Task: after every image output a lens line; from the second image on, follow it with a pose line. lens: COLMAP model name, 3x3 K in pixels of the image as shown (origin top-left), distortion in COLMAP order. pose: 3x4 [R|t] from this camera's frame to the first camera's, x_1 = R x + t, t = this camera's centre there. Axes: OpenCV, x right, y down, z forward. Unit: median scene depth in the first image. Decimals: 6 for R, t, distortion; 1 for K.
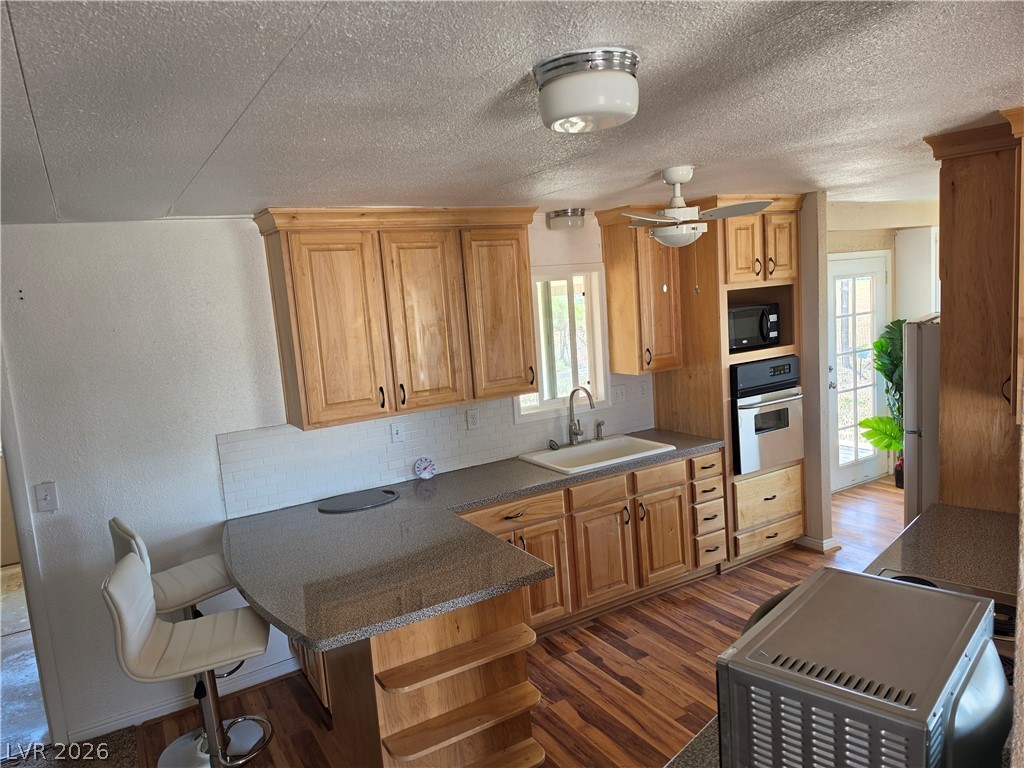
lens RADIAL K [[695.0, 0, 508.4], [0, 695.0, 384.7], [0, 0, 1]] dist [0.025545, -0.037200]
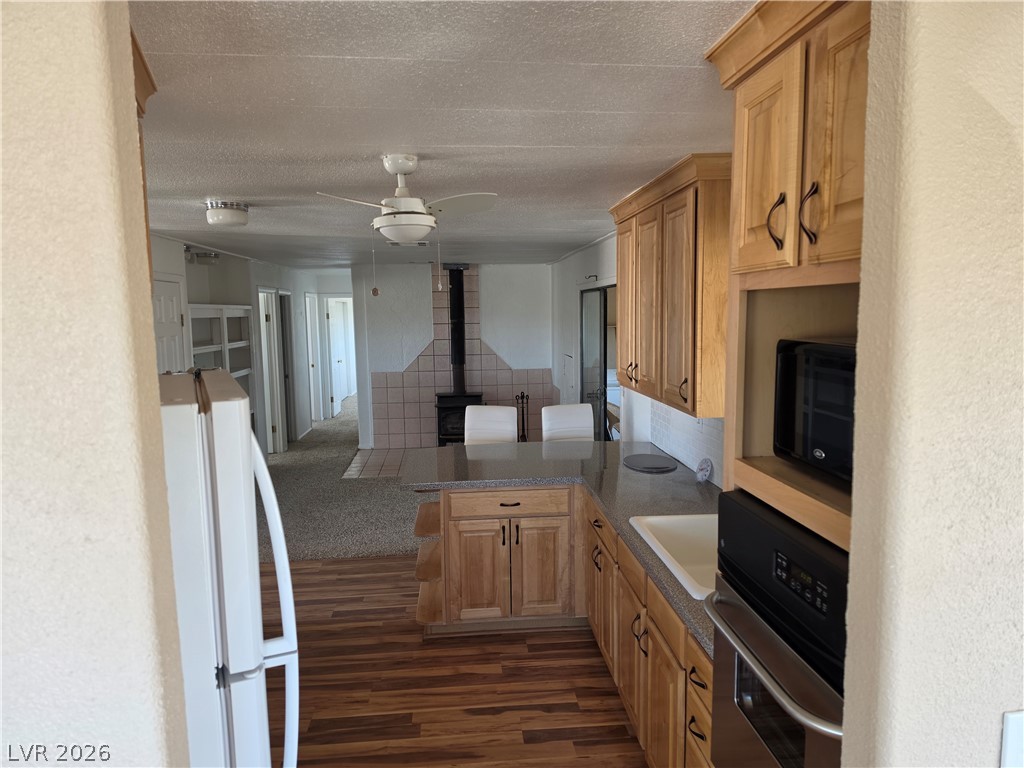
lens RADIAL K [[695.0, 0, 513.4], [0, 695.0, 382.3], [0, 0, 1]] dist [0.025545, -0.037200]
pose [[-0.425346, 0.179391, -0.887074, 0.853768], [-0.067297, 0.971176, 0.228667, -0.197317], [0.902526, 0.156960, -0.401013, 1.263438]]
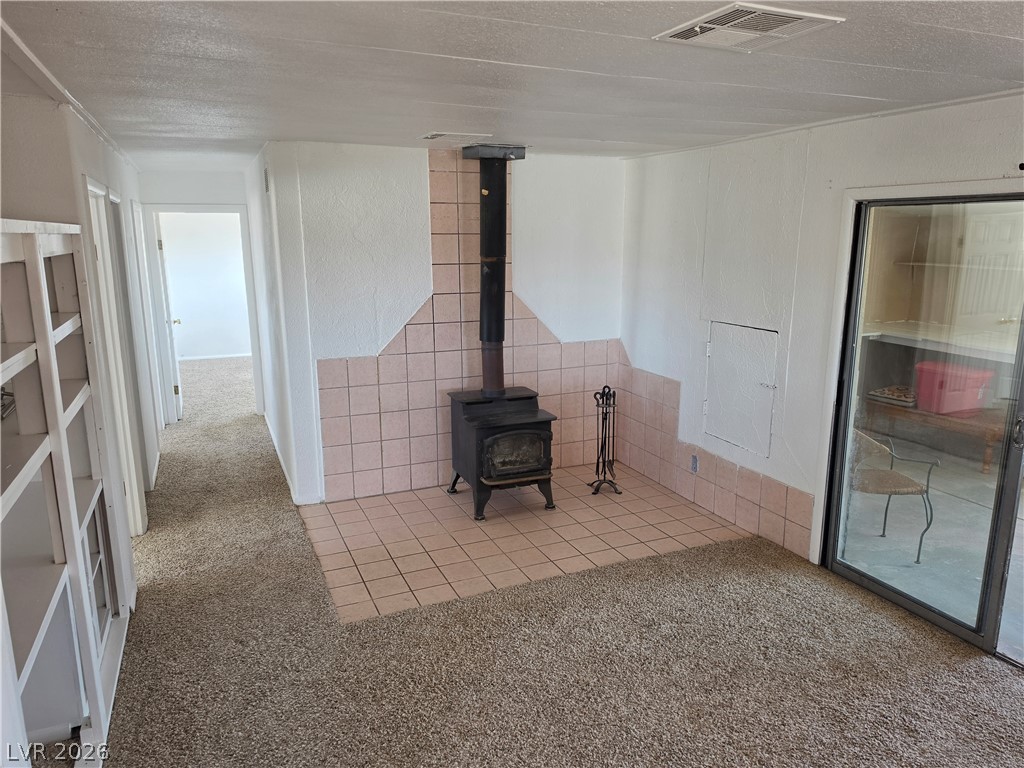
lens RADIAL K [[695.0, 0, 509.4], [0, 695.0, 384.5], [0, 0, 1]] dist [0.025545, -0.037200]
pose [[-0.123480, 0.284461, -0.950702, 0.598271], [-0.116947, 0.947187, 0.298598, -0.137642], [0.985432, 0.148052, -0.083692, 0.947614]]
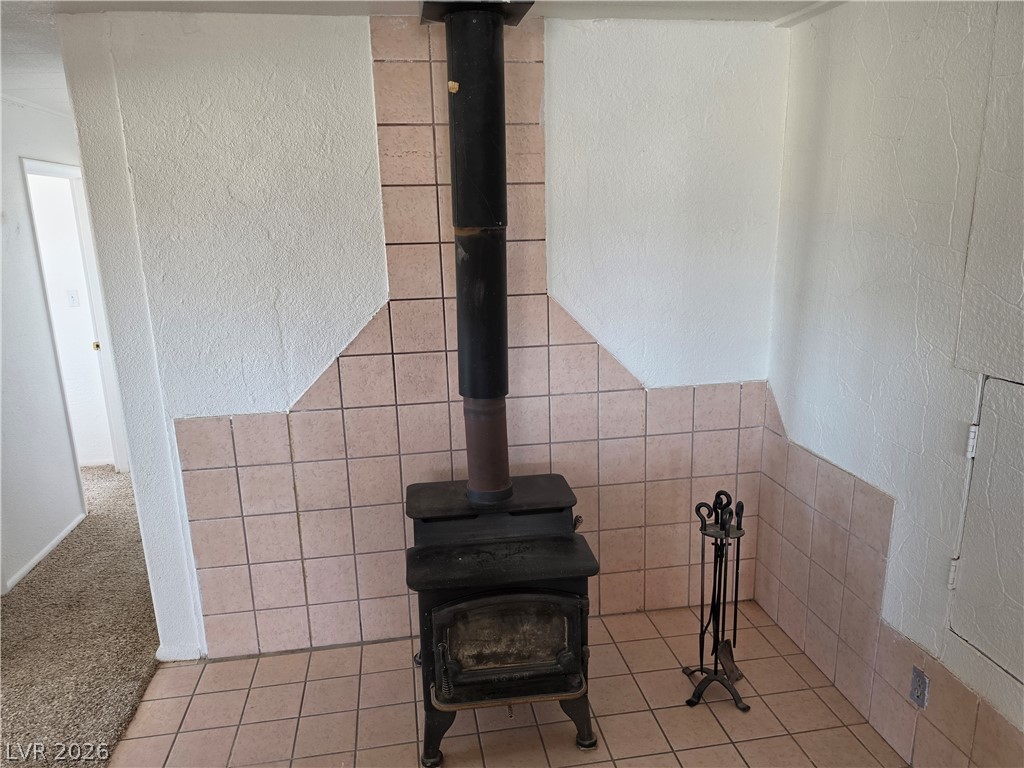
lens RADIAL K [[695.0, 0, 507.0], [0, 695.0, 385.7], [0, 0, 1]] dist [0.025545, -0.037200]
pose [[-0.366071, 0.303874, -0.879575, 0.379054], [-0.064950, 0.934535, 0.349893, -0.113548], [0.928317, 0.185214, -0.322370, 0.972281]]
